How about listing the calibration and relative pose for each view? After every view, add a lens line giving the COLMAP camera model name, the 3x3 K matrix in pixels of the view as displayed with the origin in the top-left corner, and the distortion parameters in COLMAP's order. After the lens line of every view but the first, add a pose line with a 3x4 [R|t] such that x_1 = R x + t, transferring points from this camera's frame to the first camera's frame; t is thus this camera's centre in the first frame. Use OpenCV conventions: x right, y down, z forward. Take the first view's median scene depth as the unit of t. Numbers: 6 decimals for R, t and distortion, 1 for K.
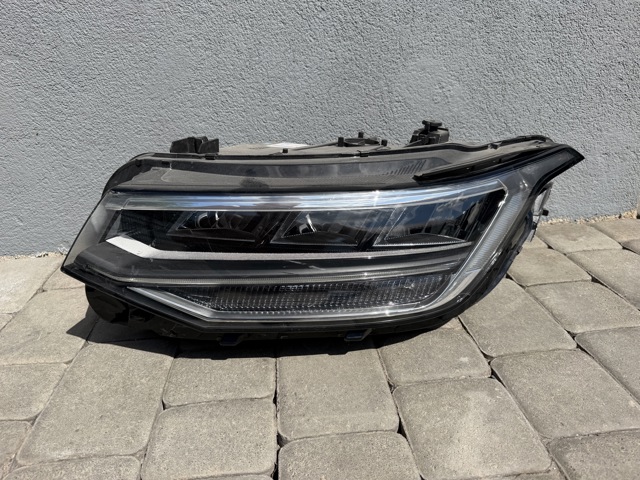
lens RADIAL K [[461.3, 0, 317.0], [0, 461.3, 243.0], [0, 0, 1]] dist [-0.005378, -0.017773]
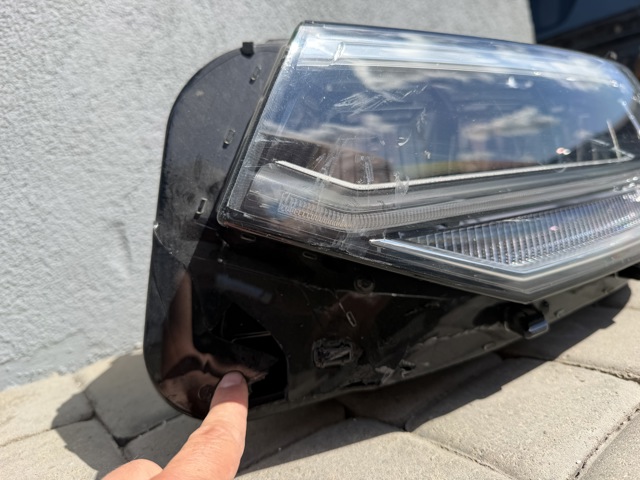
lens RADIAL K [[461.3, 0, 317.5], [0, 461.3, 236.1], [0, 0, 1]] dist [-0.005378, -0.017773]
pose [[0.842176, -0.167931, 0.512386, -0.434032], [0.327267, 0.914412, -0.238216, 0.109334], [-0.428528, 0.368307, 0.825054, 0.432783]]
